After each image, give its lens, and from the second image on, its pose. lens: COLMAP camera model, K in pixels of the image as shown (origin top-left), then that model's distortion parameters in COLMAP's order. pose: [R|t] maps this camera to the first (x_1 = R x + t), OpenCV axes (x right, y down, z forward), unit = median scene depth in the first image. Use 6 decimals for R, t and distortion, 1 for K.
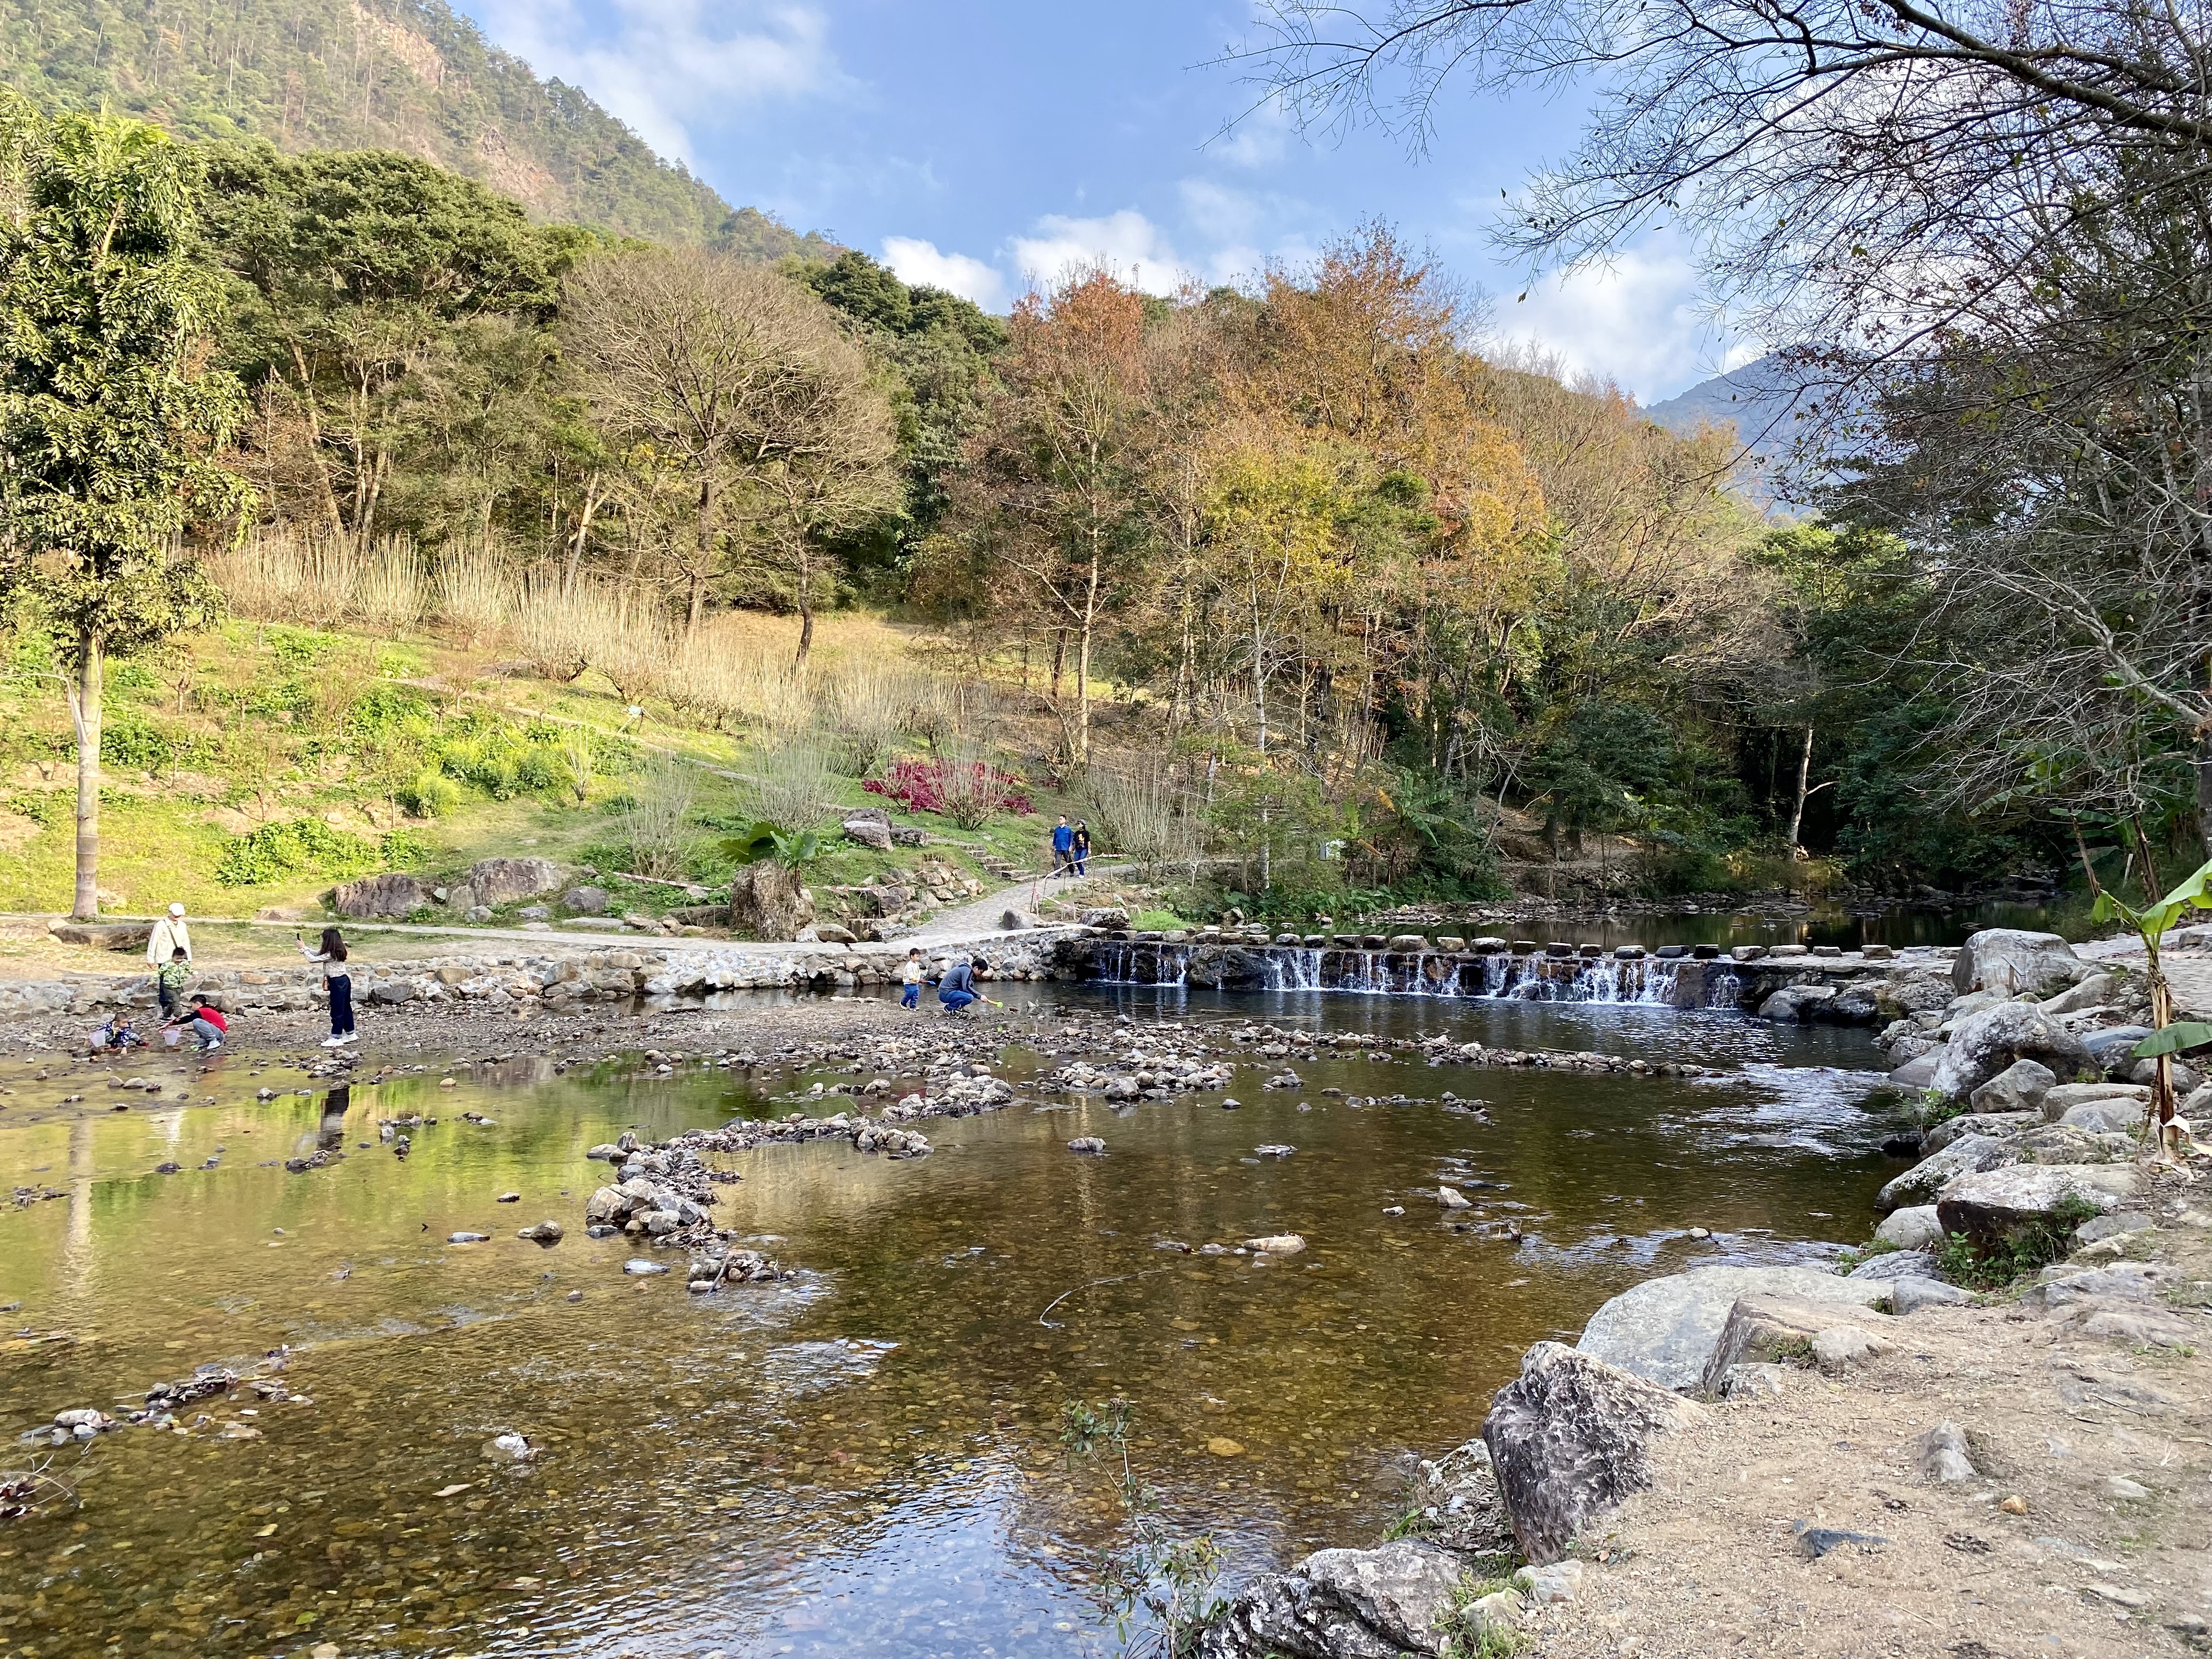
lens RADIAL K [[1646.0, 0, 1106.0], [0, 1646.0, 829.5], [0, 0, 1]] dist [-0.010237, 0.002848]
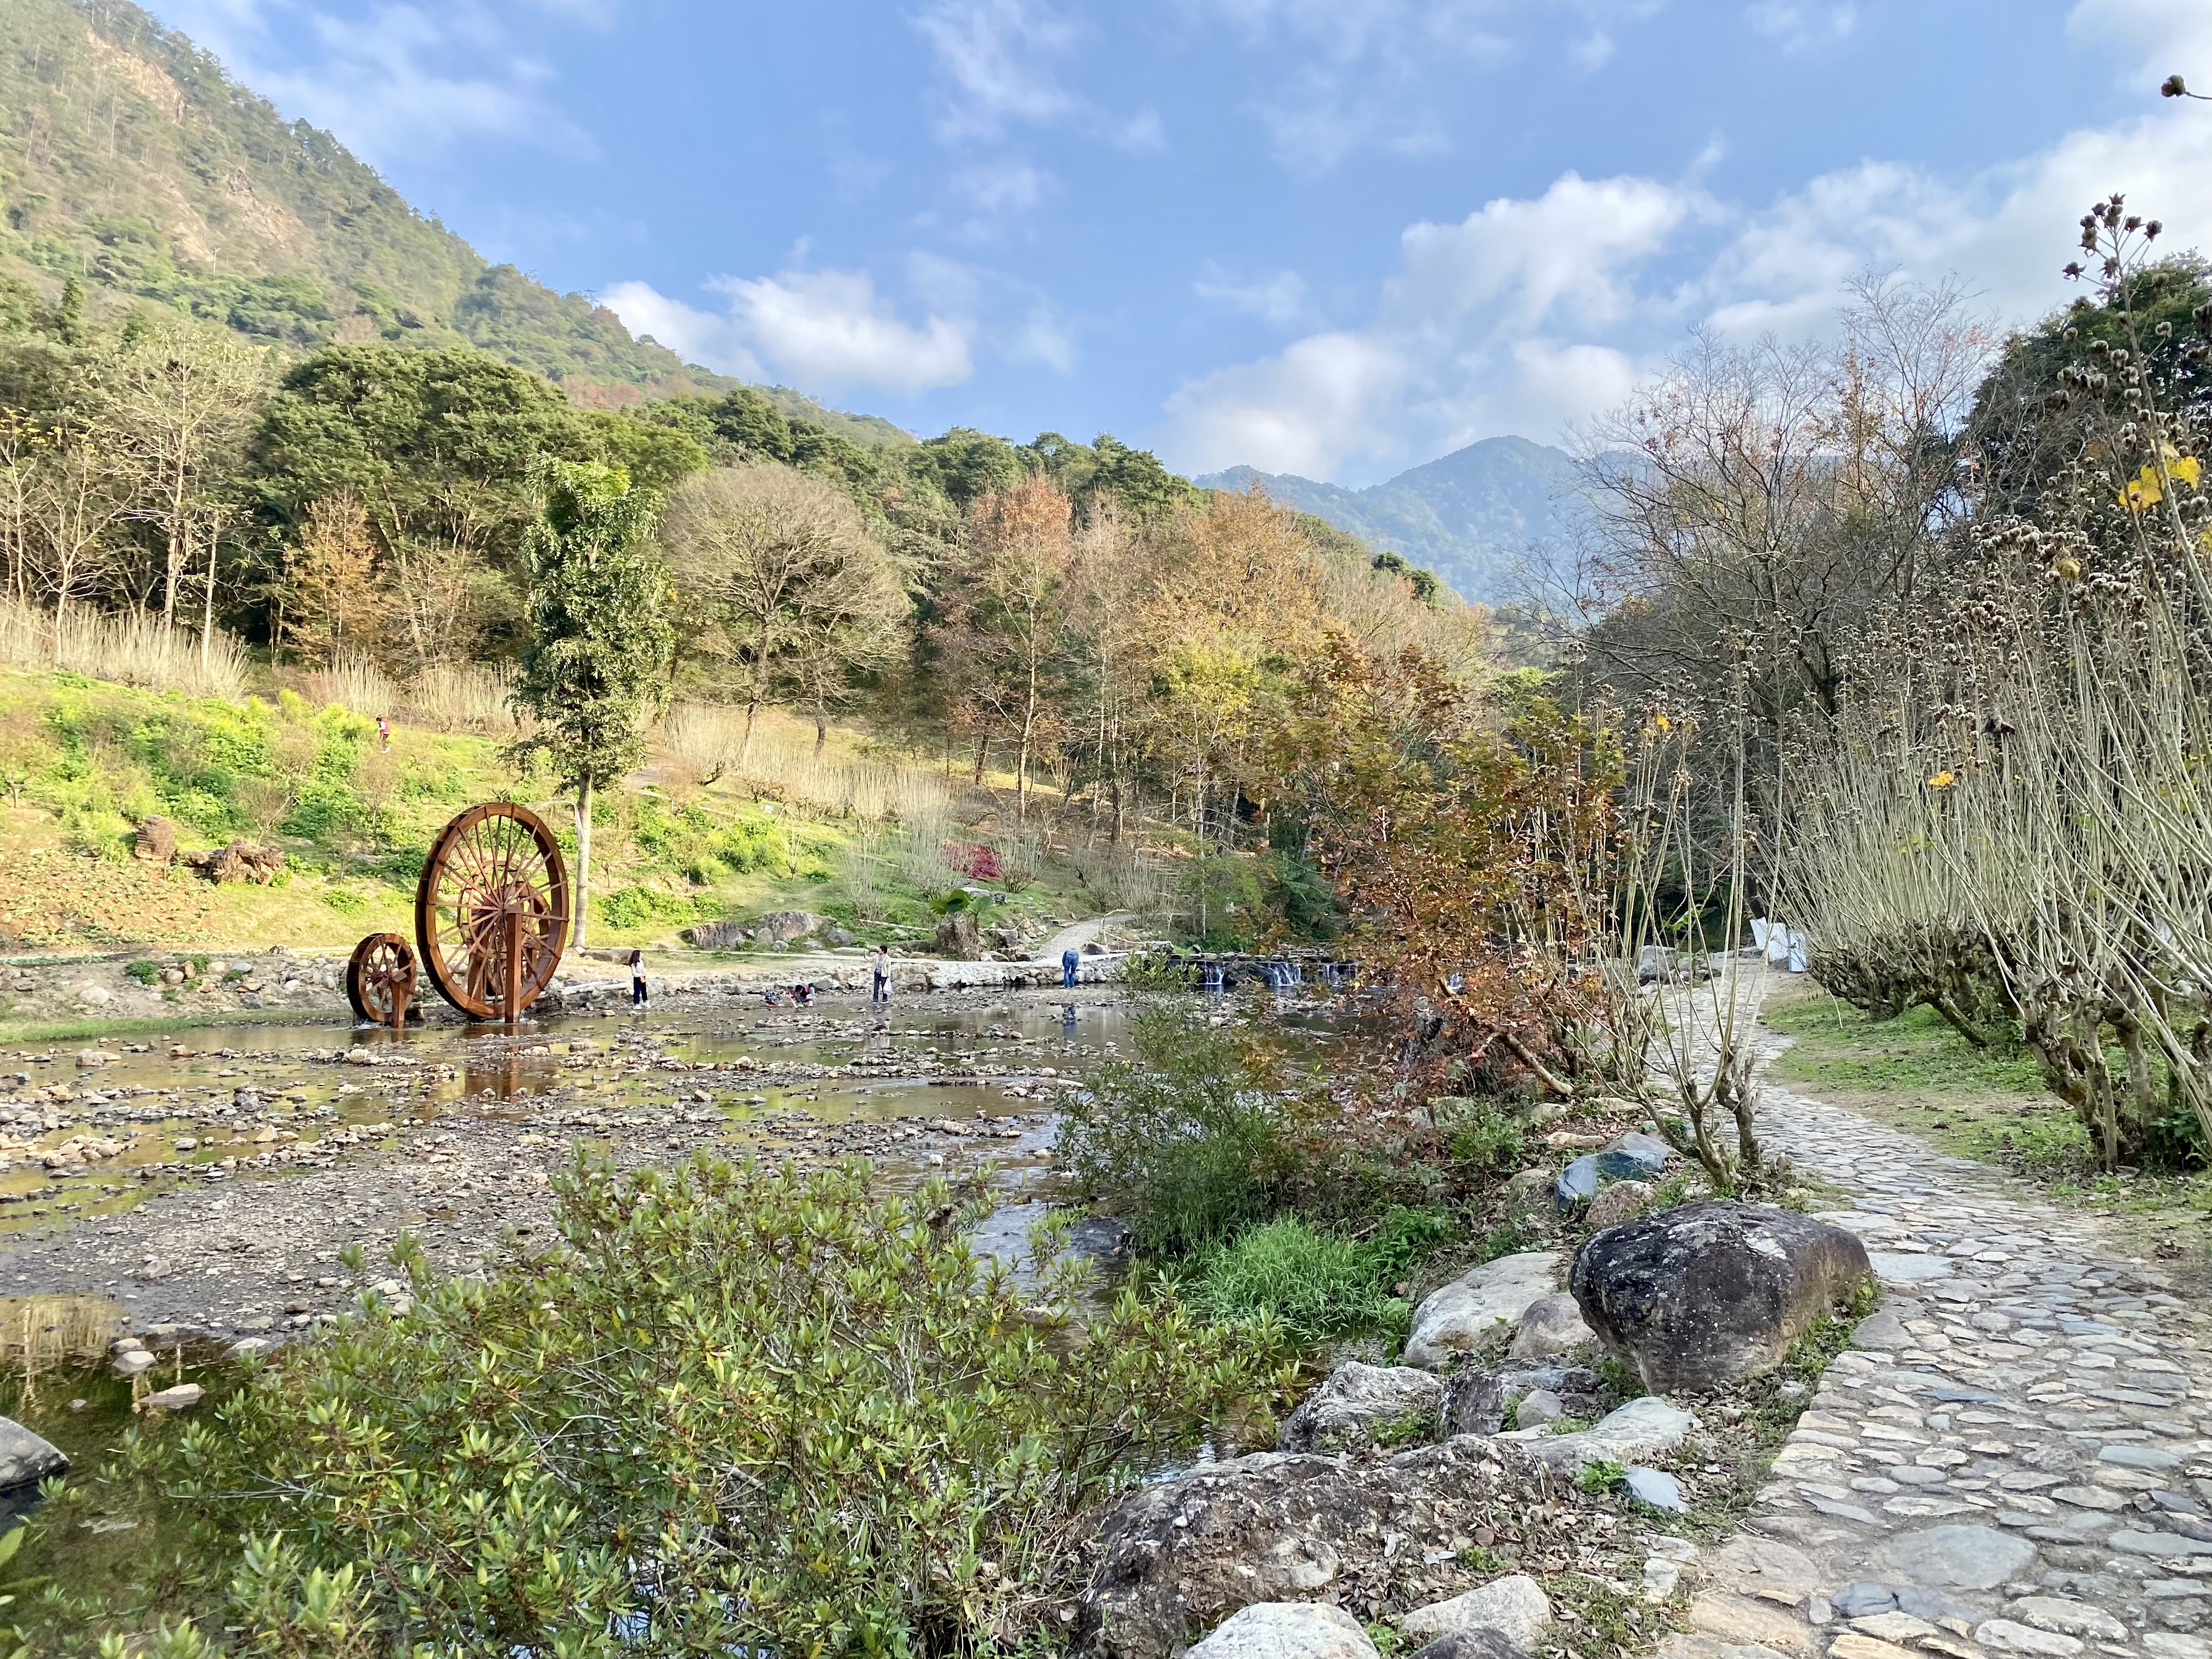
lens RADIAL K [[1691.0, 0, 1106.0], [0, 1691.0, 829.5], [0, 0, 1]] dist [0.000418, -0.008017]
pose [[0.984566, 0.007870, 0.174835, -0.197522], [-0.002298, 0.999484, -0.032052, -0.005612], [-0.174996, 0.031156, 0.984076, -0.388879]]
